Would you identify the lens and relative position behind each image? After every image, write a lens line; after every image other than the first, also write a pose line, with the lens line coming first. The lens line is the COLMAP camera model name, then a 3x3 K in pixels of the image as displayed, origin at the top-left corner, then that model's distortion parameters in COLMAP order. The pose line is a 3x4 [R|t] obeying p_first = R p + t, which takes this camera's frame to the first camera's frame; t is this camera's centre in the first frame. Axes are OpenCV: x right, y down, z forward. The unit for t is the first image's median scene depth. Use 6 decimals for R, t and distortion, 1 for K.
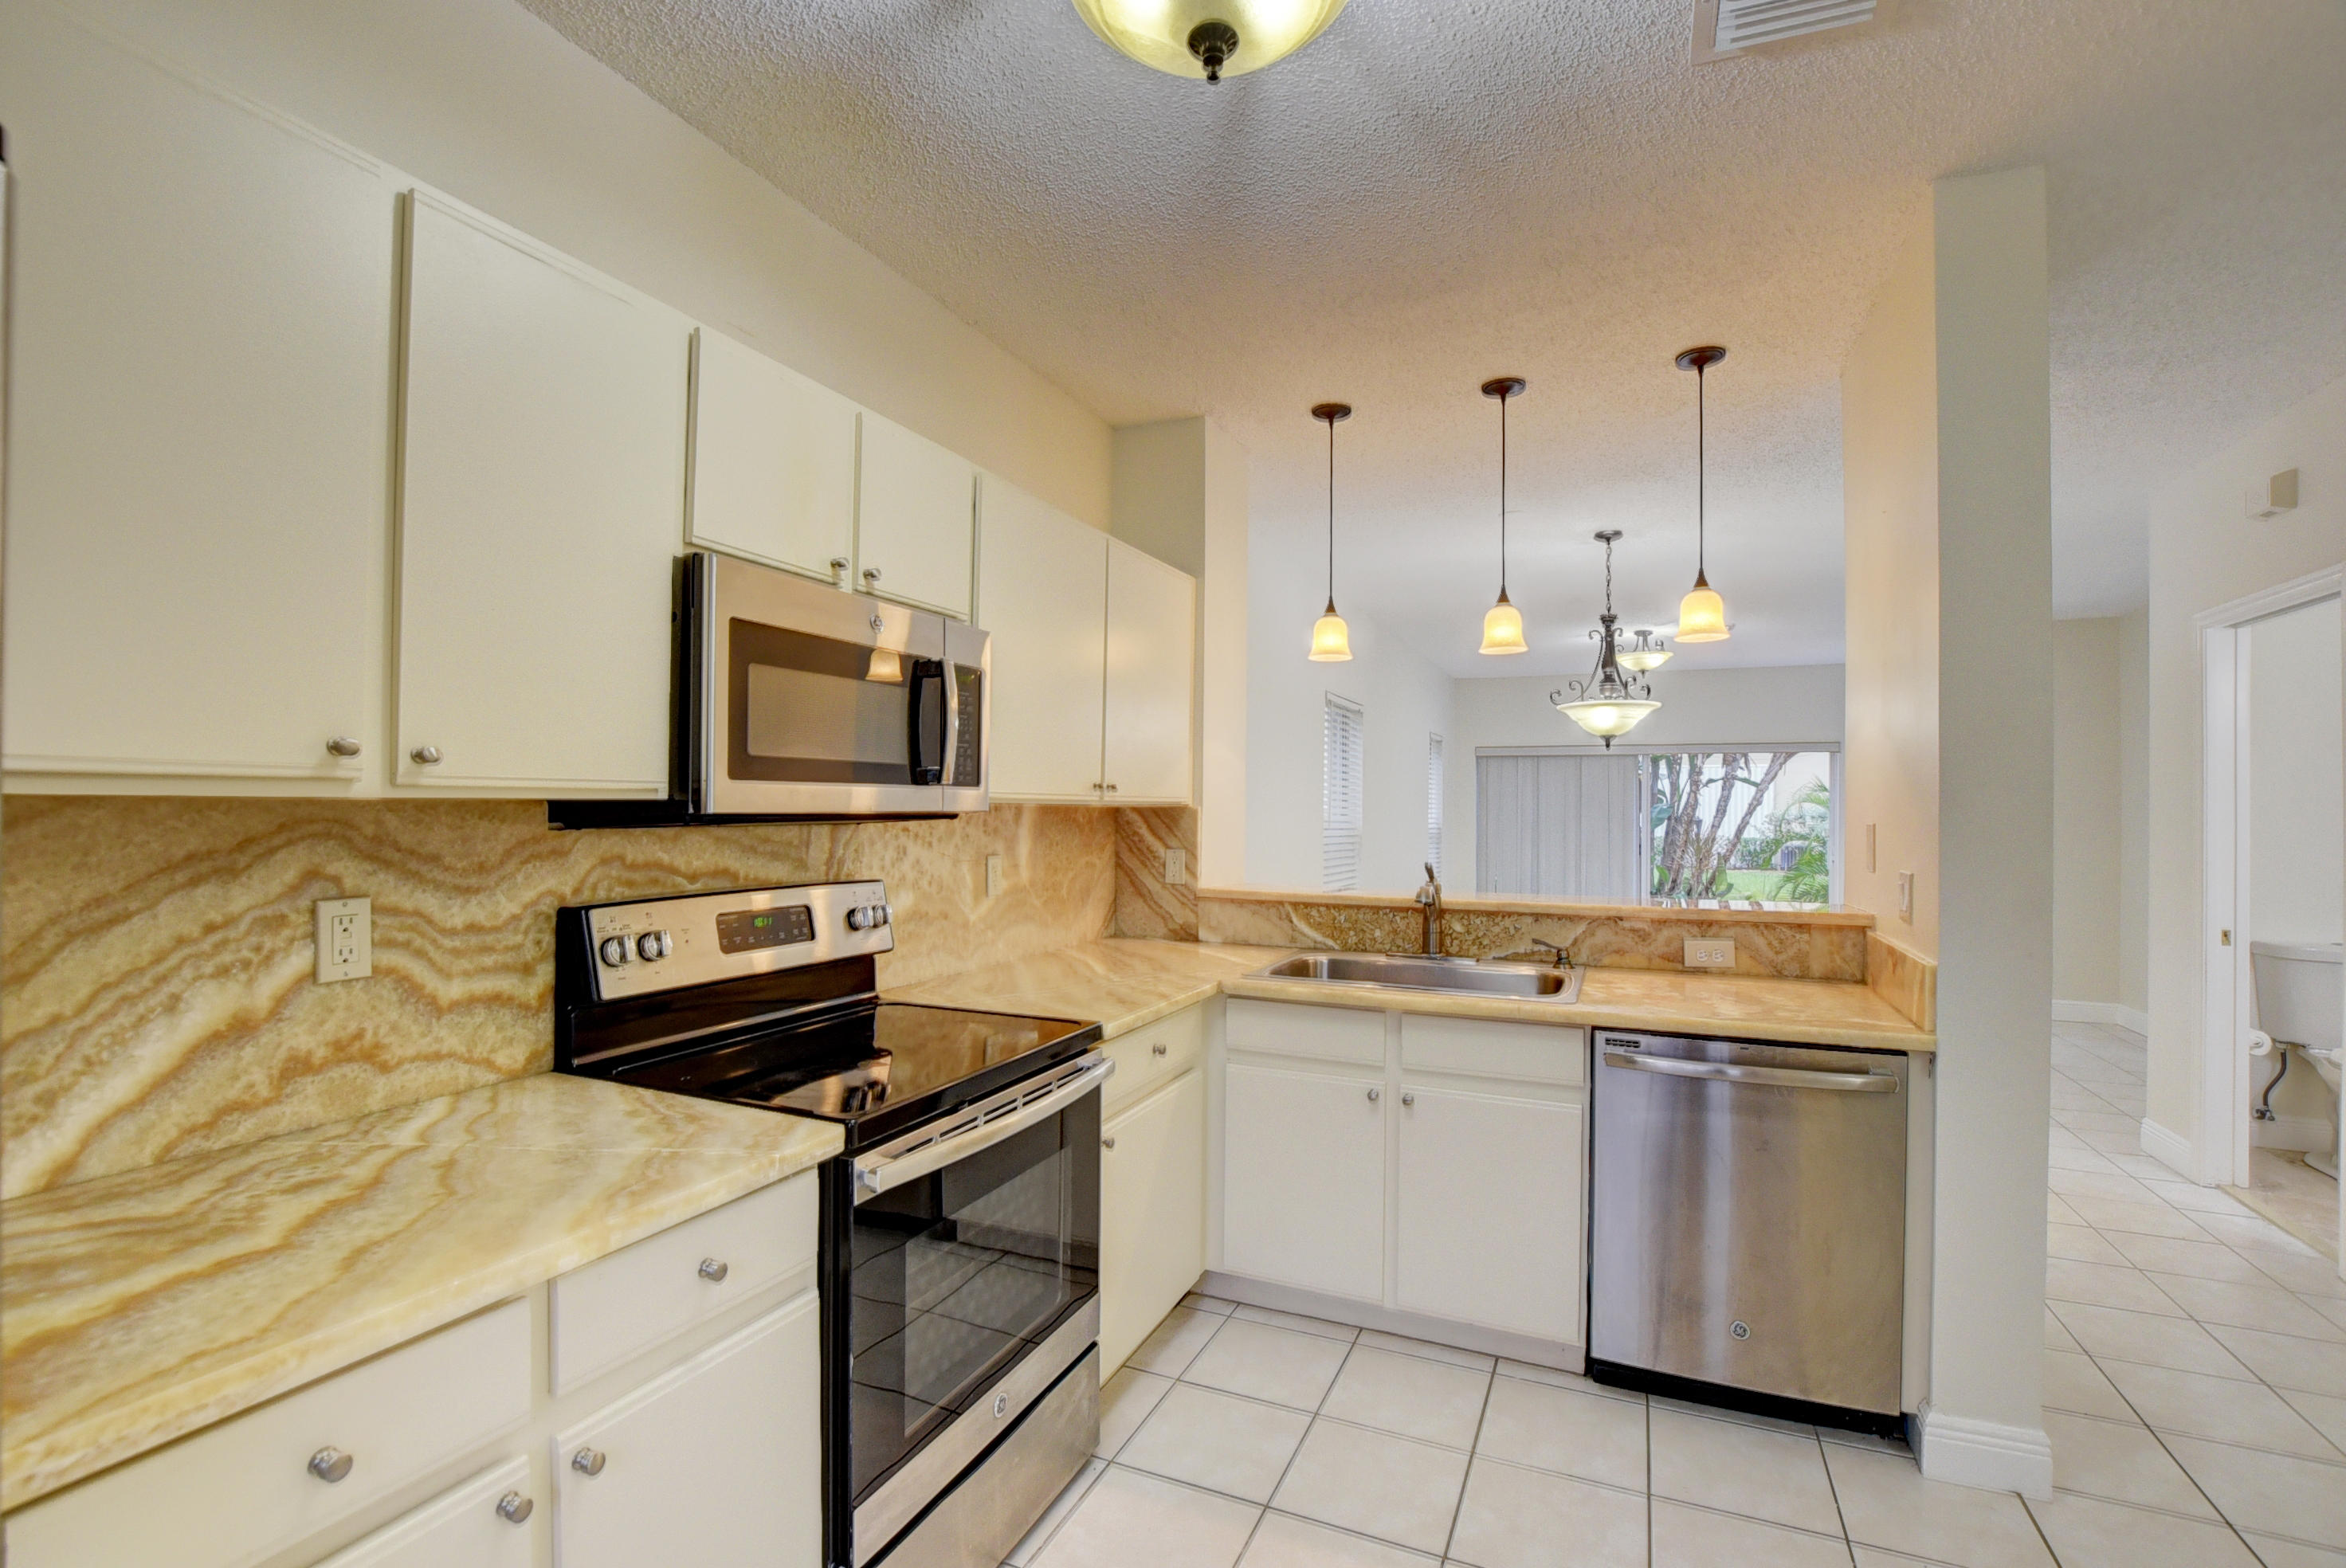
lens RADIAL K [[1032.6, 0, 1169.5], [0, 1032.6, 800.1], [0, 0, 1]] dist [-0.029037, 0.001414]
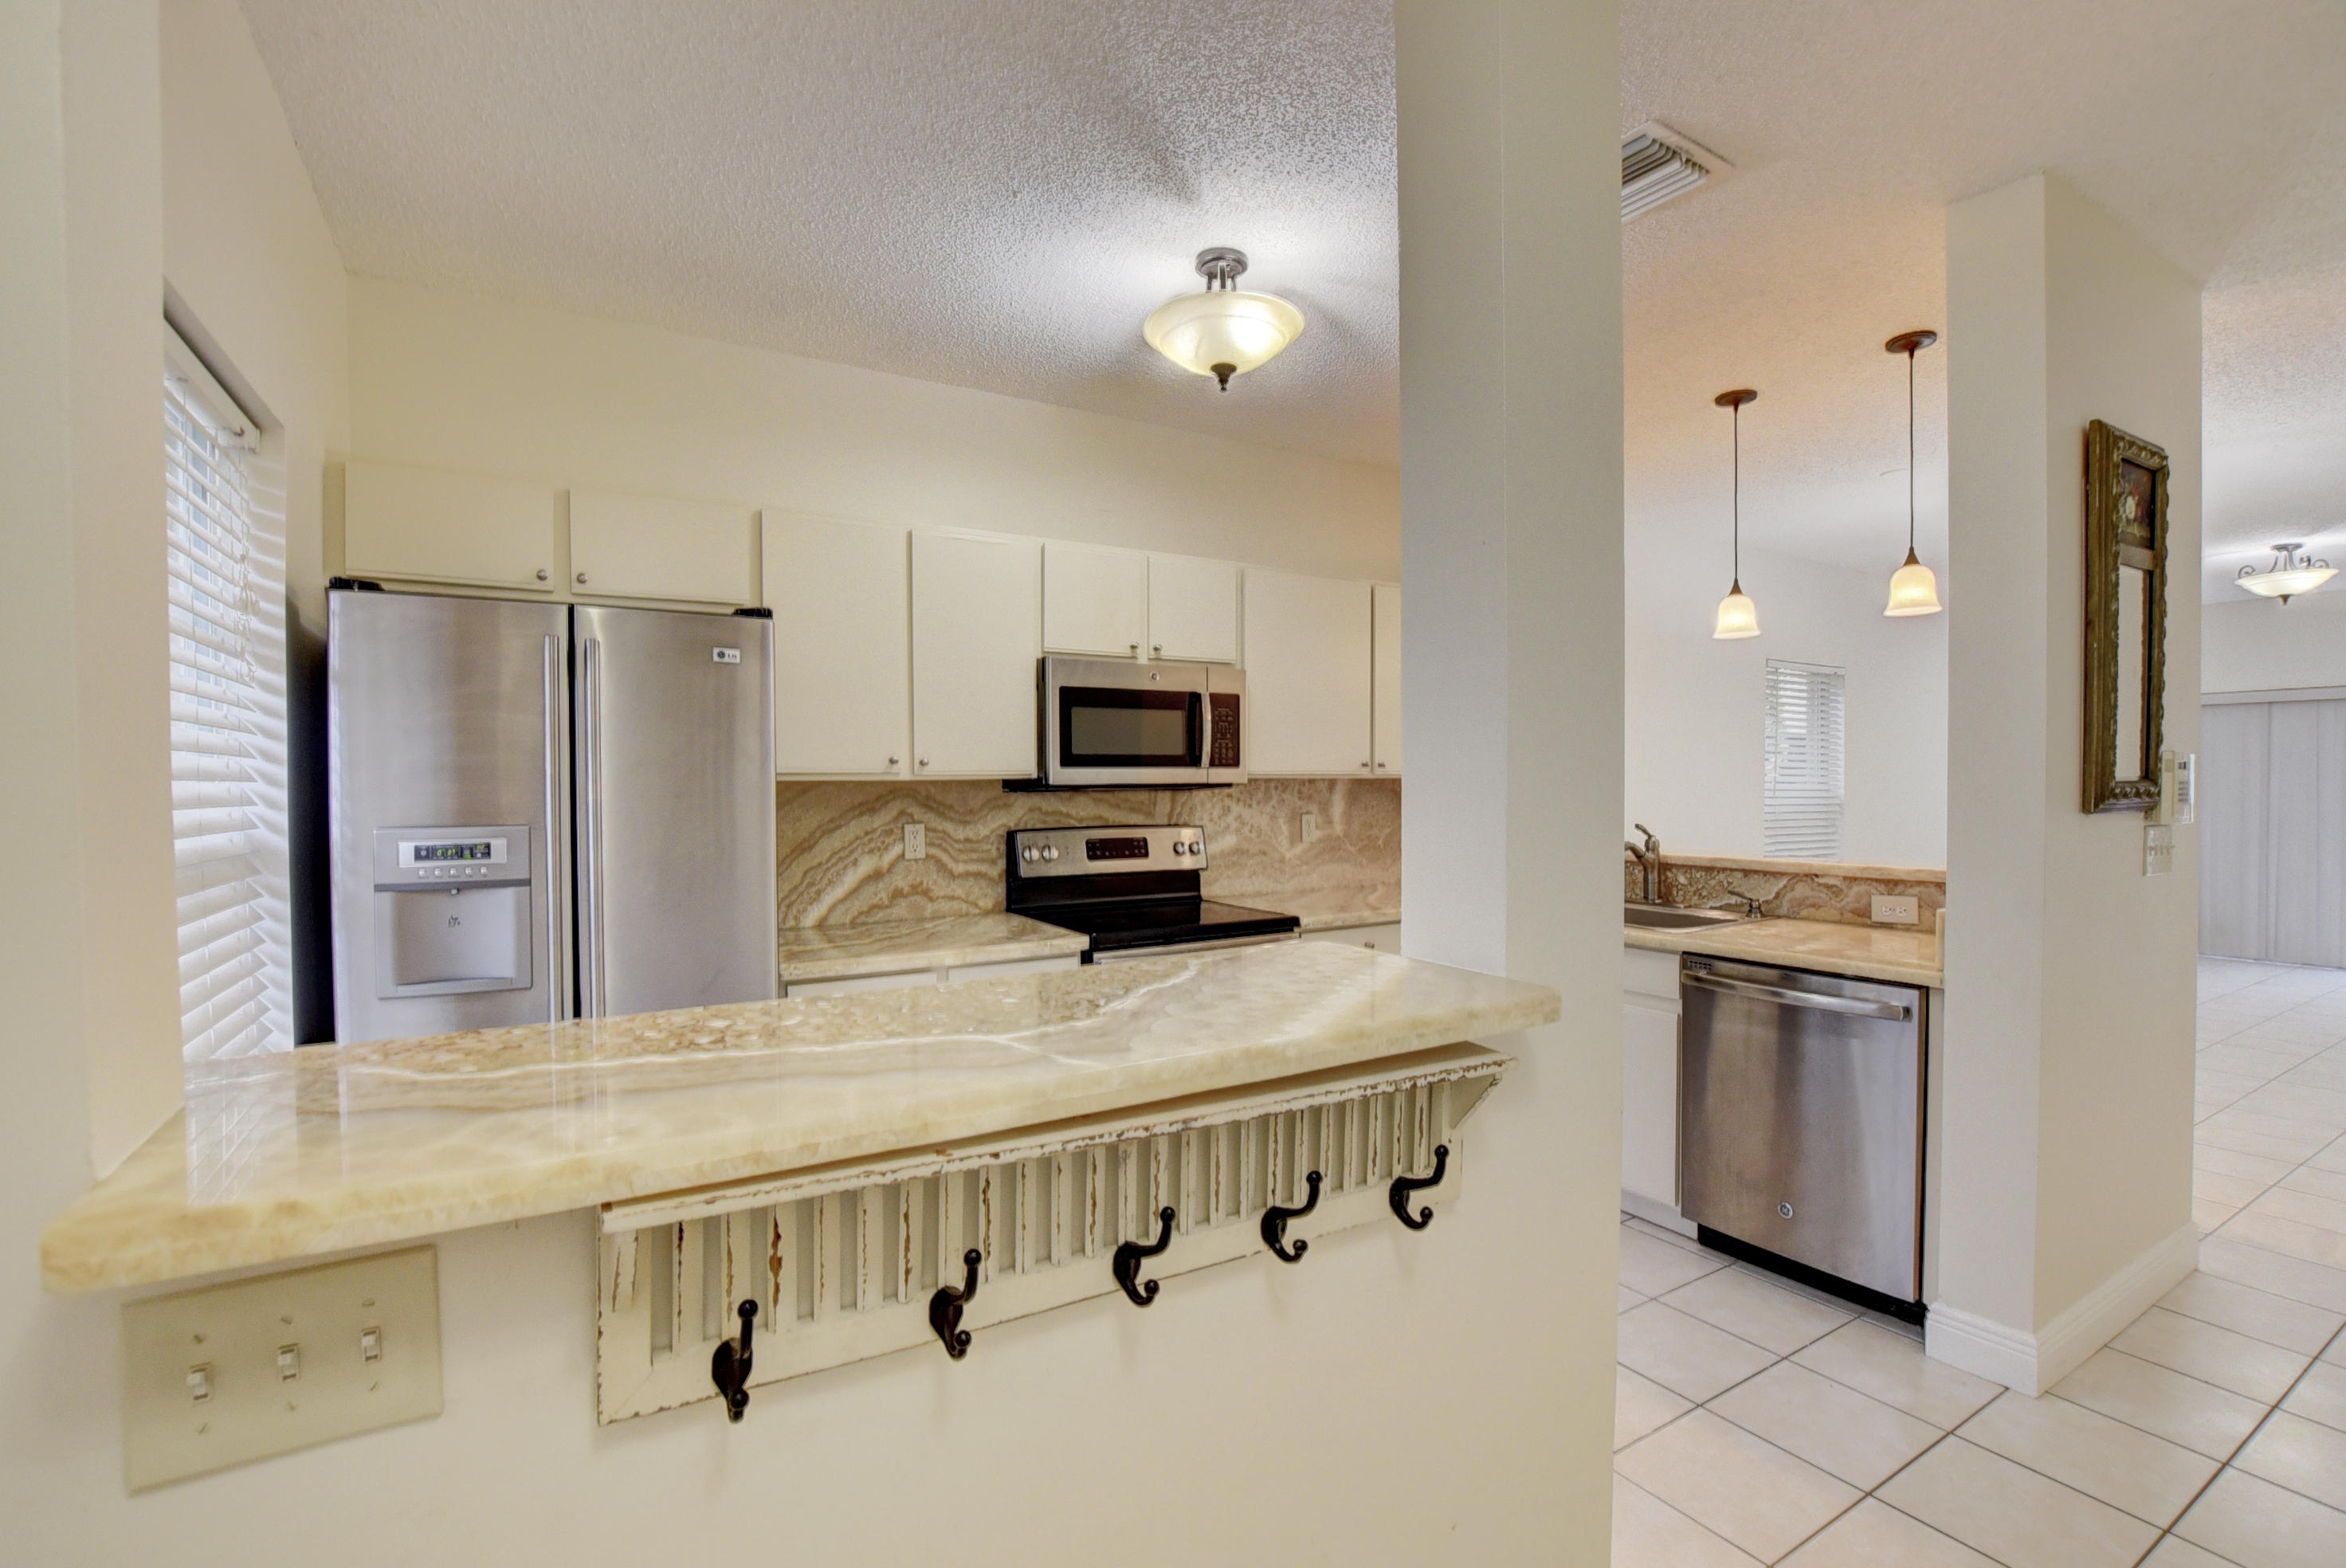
lens RADIAL K [[1032.6, 0, 1169.5], [0, 1032.6, 800.1], [0, 0, 1]] dist [-0.029037, 0.001414]
pose [[0.825747, 0.000578, -0.564040, 0.515814], [0.014165, 0.999663, 0.021762, 0.000476], [0.563862, -0.025960, 0.825461, -0.317750]]
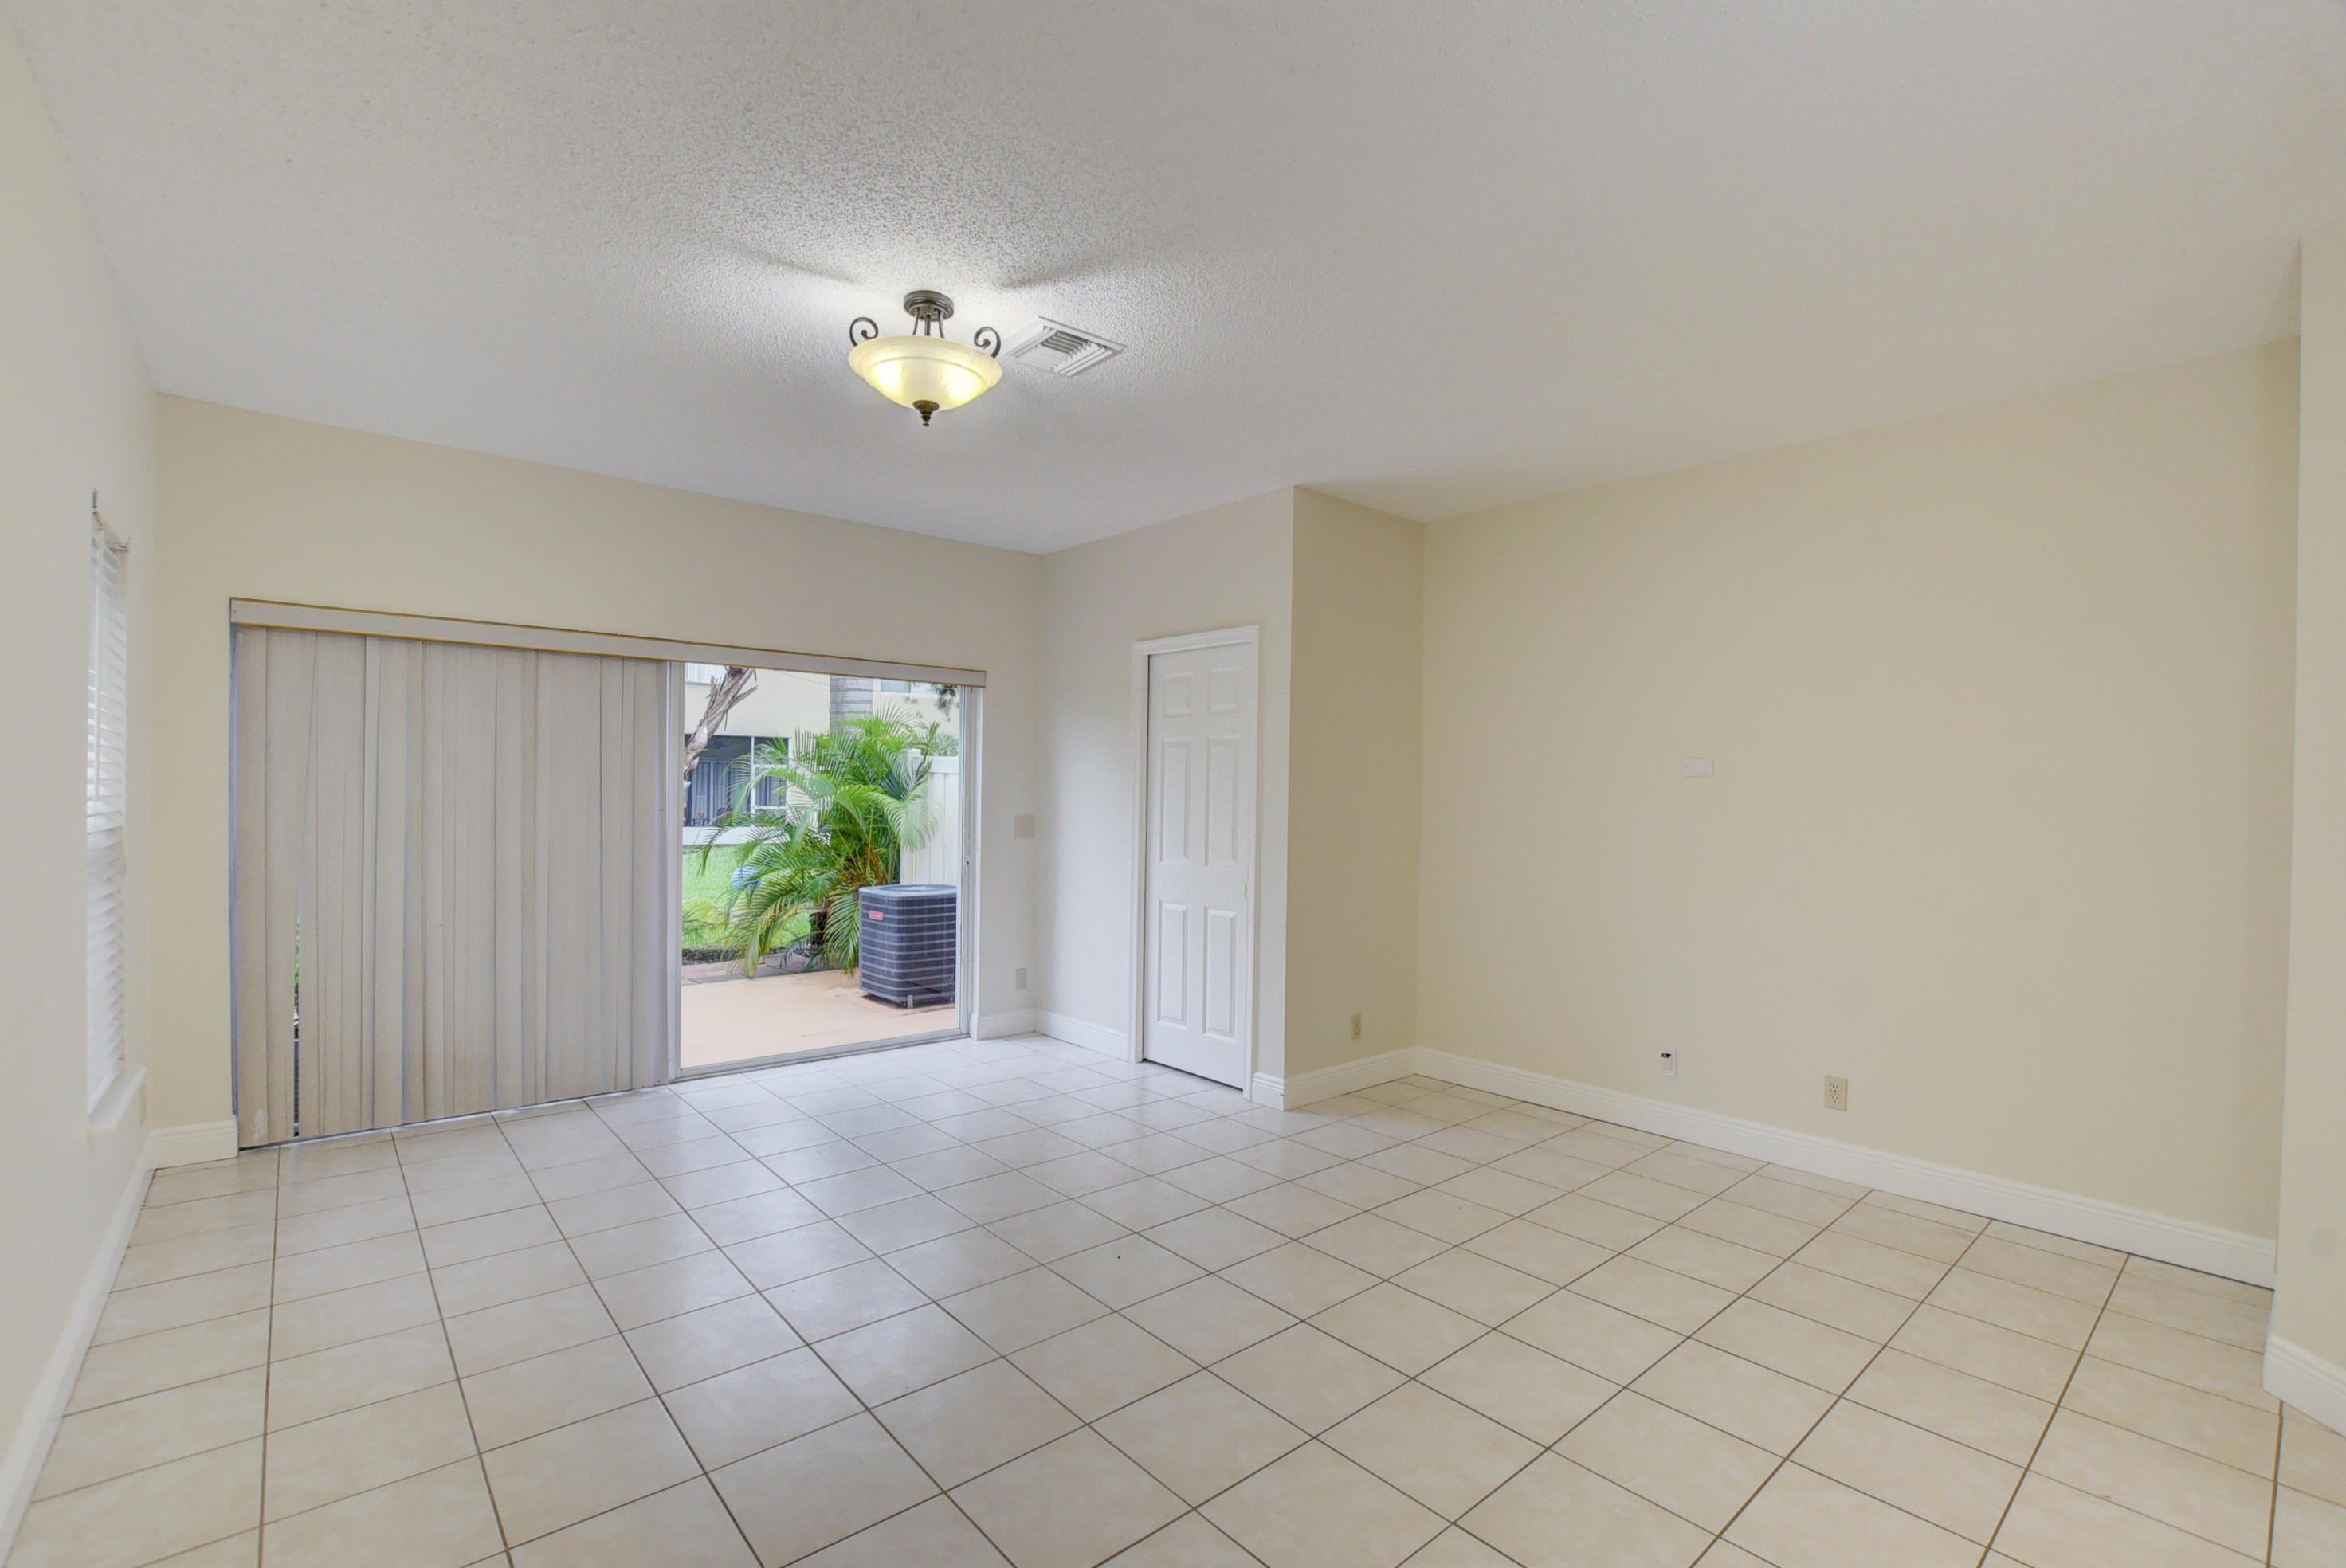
lens RADIAL K [[1032.6, 0, 1169.5], [0, 1032.6, 800.1], [0, 0, 1]] dist [-0.029037, 0.001414]
pose [[0.421625, -0.012937, 0.906678, 0.431031], [-0.013423, 0.999700, 0.020507, 0.023265], [-0.906671, -0.020816, 0.421324, 2.079392]]
